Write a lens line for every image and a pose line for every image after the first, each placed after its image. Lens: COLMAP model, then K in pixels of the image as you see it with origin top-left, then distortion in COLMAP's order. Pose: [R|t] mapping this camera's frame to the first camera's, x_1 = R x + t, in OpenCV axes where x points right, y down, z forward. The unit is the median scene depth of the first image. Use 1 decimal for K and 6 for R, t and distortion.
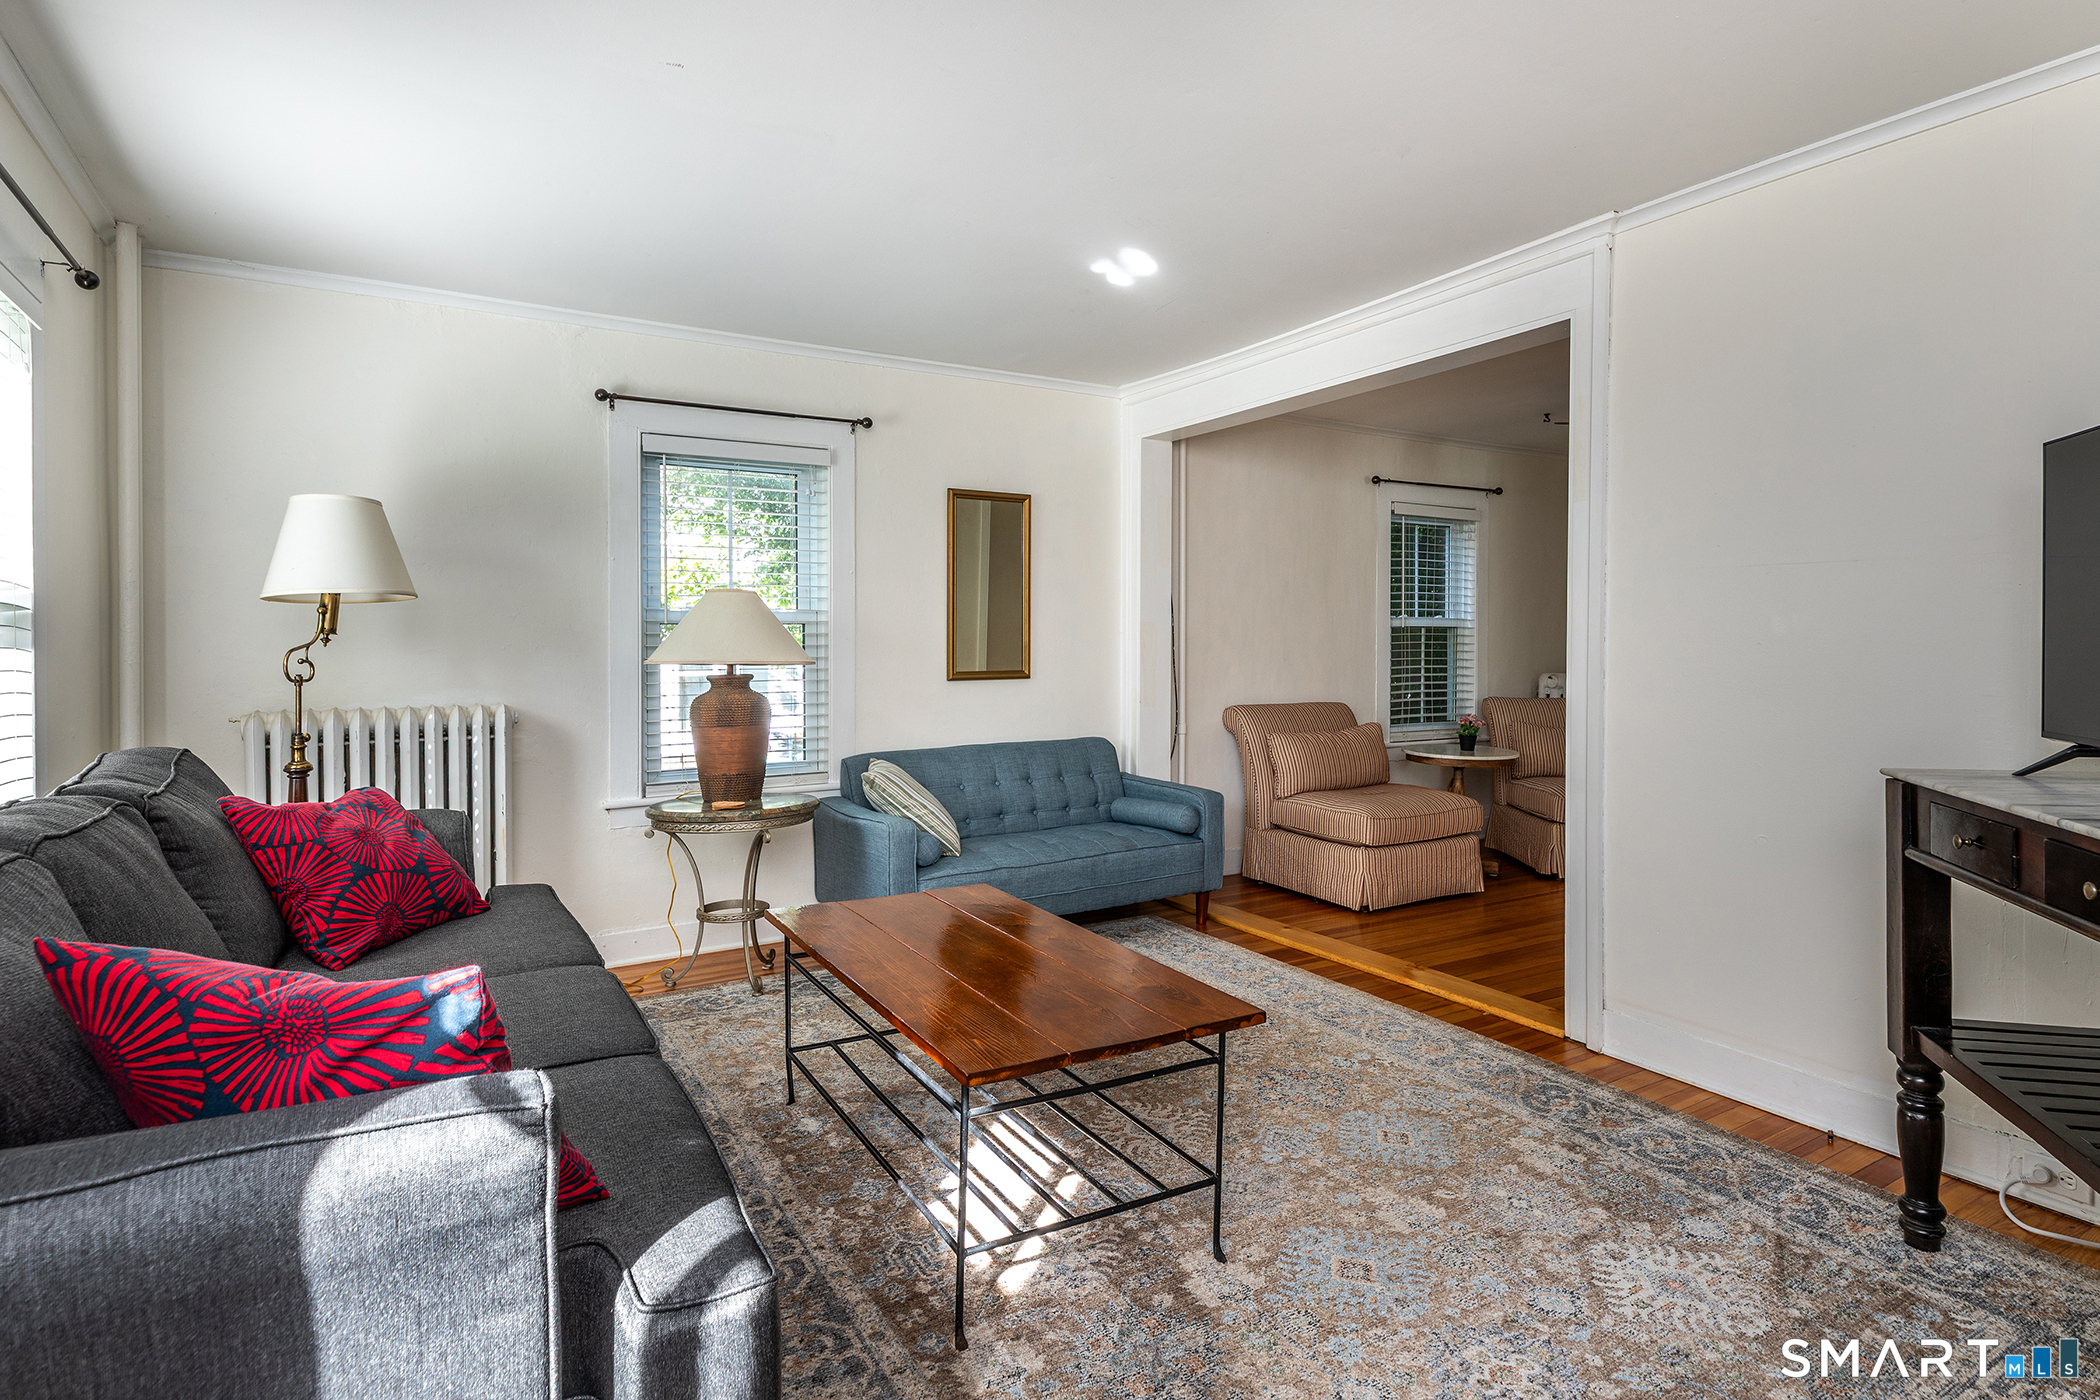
lens RADIAL K [[1084.4, 0, 1063.5], [0, 1084.4, 686.7], [0, 0, 1]] dist [0.004261, 0.000248]
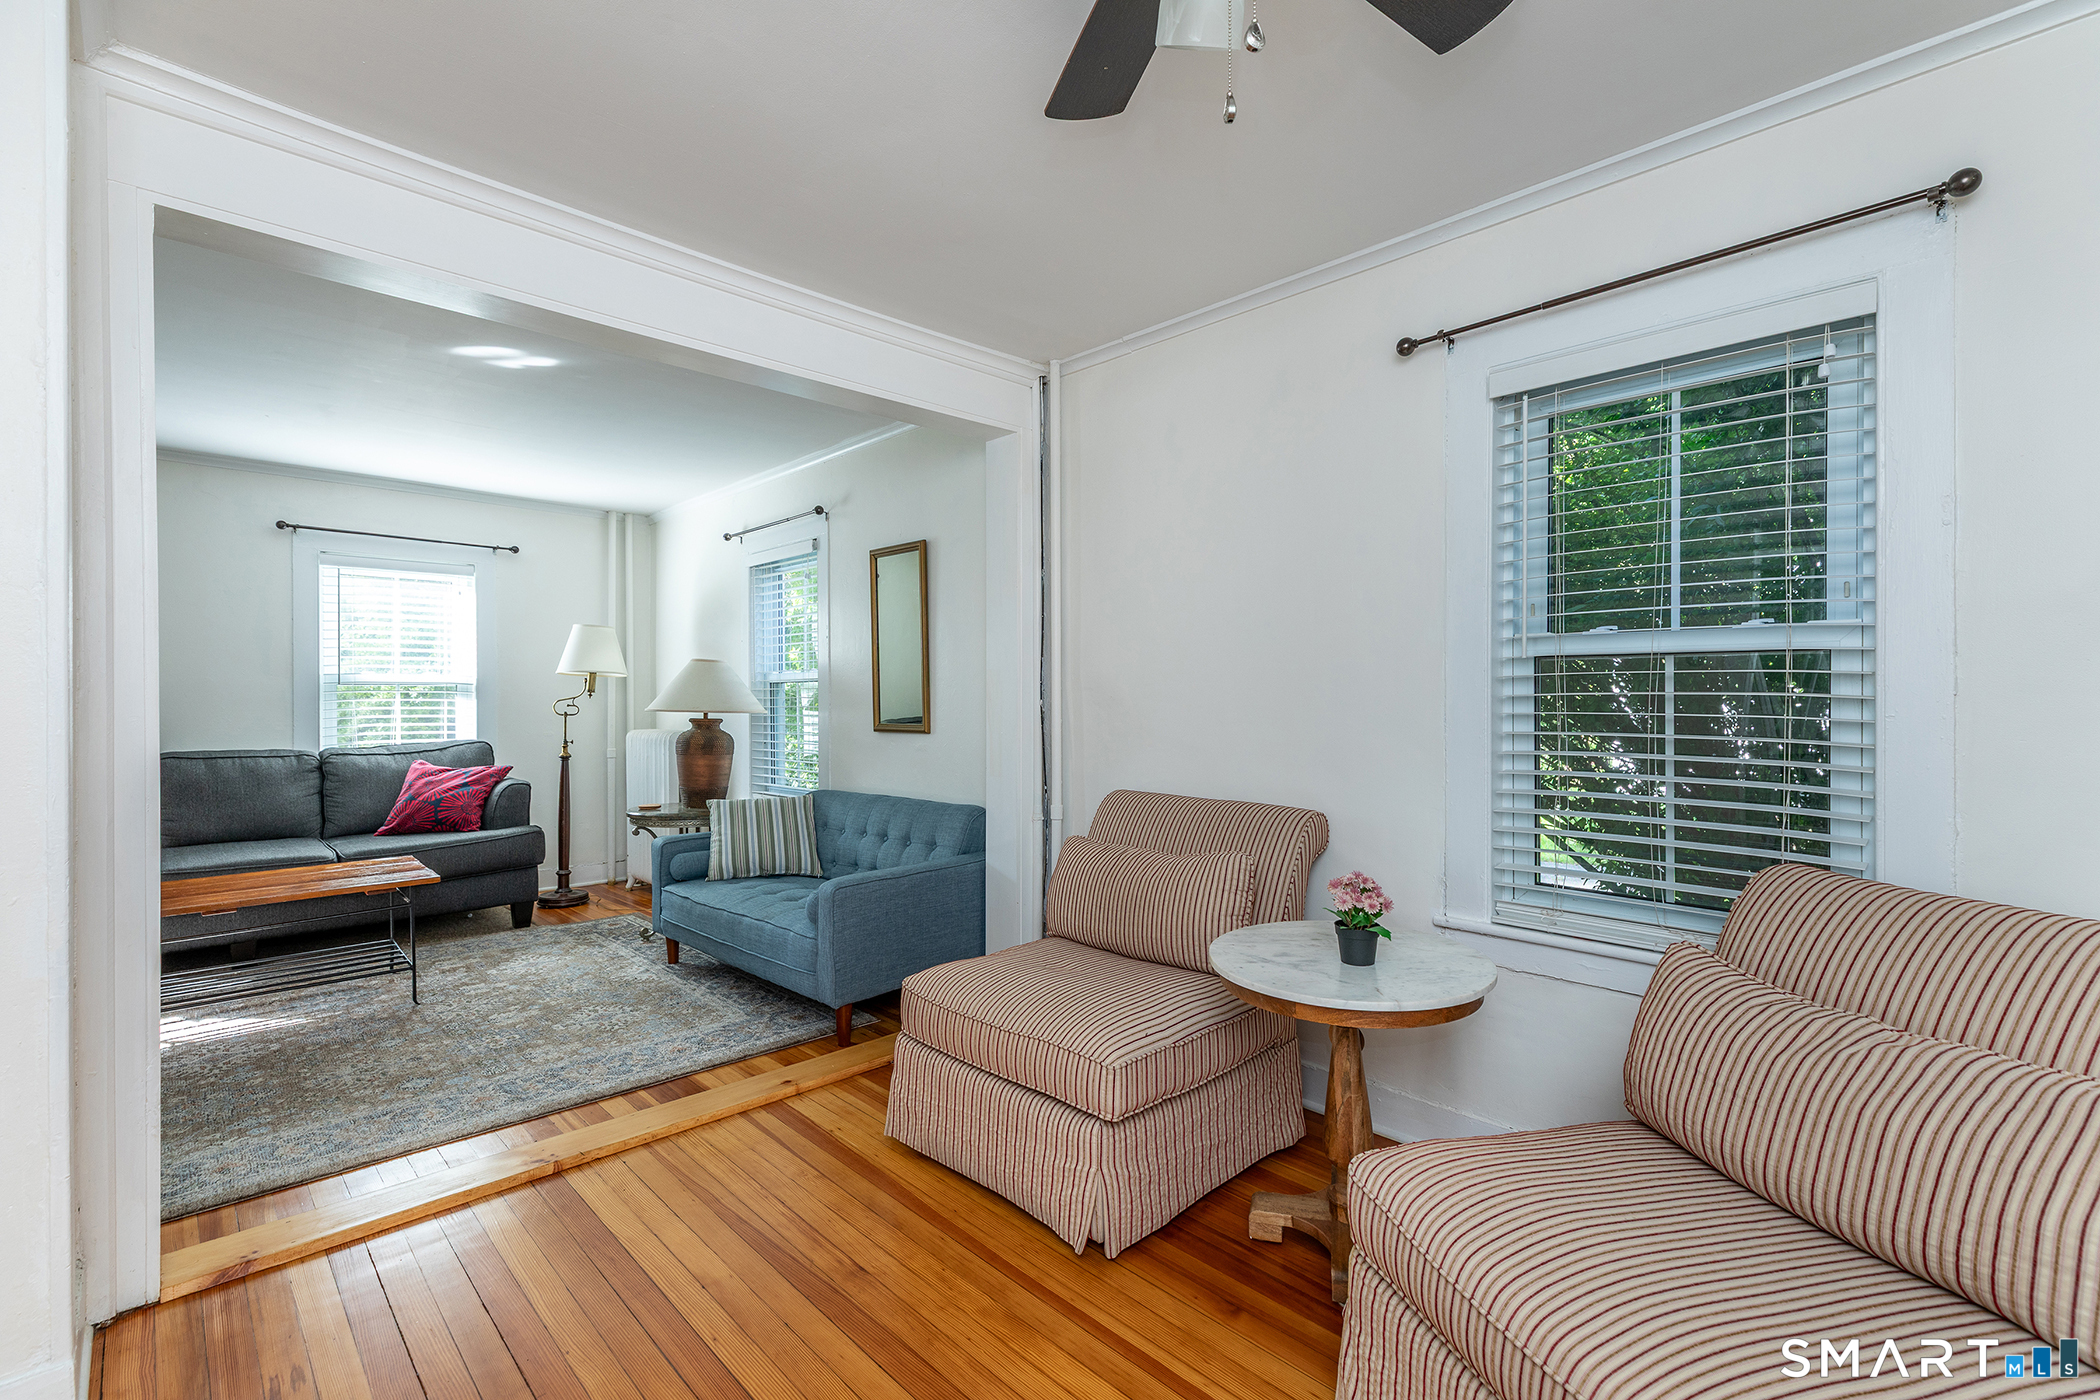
lens RADIAL K [[932.6, 0, 1040.6], [0, 932.6, 695.3], [0, 0, 1]] dist [0.026075, -0.000290]
pose [[0.219544, 0.001498, -0.975601, 1.211701], [-0.035662, 0.999343, -0.006491, -0.060920], [0.974951, 0.036216, 0.219453, 1.433782]]
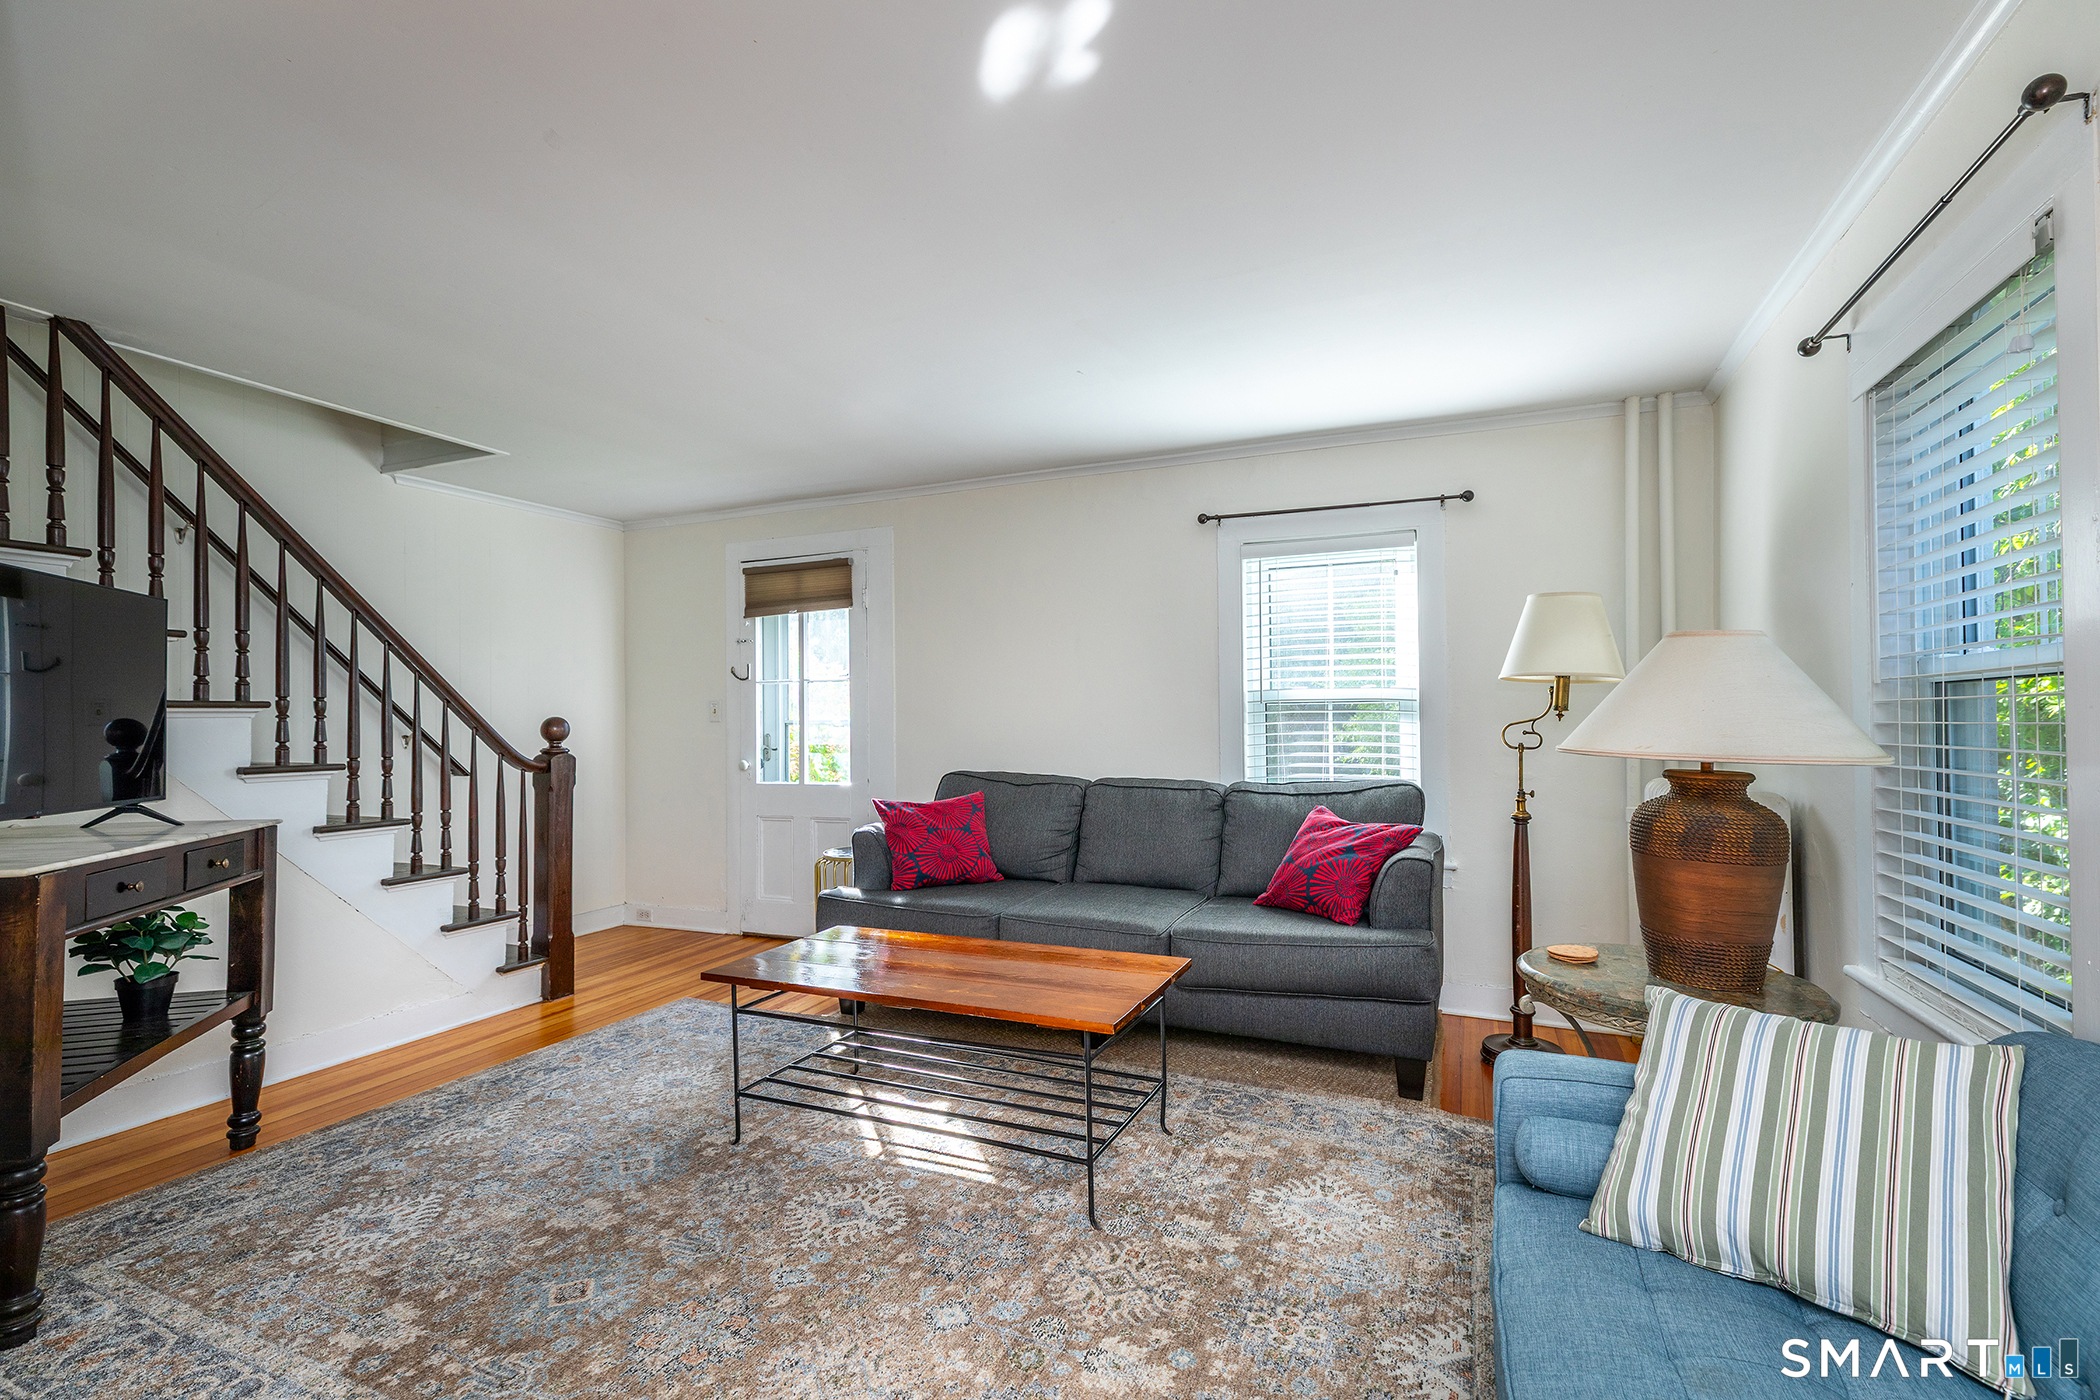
lens RADIAL K [[932.6, 0, 1053.3], [0, 932.6, 714.0], [0, 0, 1]] dist [0.026075, -0.000290]
pose [[-0.805375, 0.002506, -0.592761, 0.362369], [-0.015645, 0.999553, 0.025482, -0.061328], [0.592559, 0.029796, -0.804976, 1.490594]]
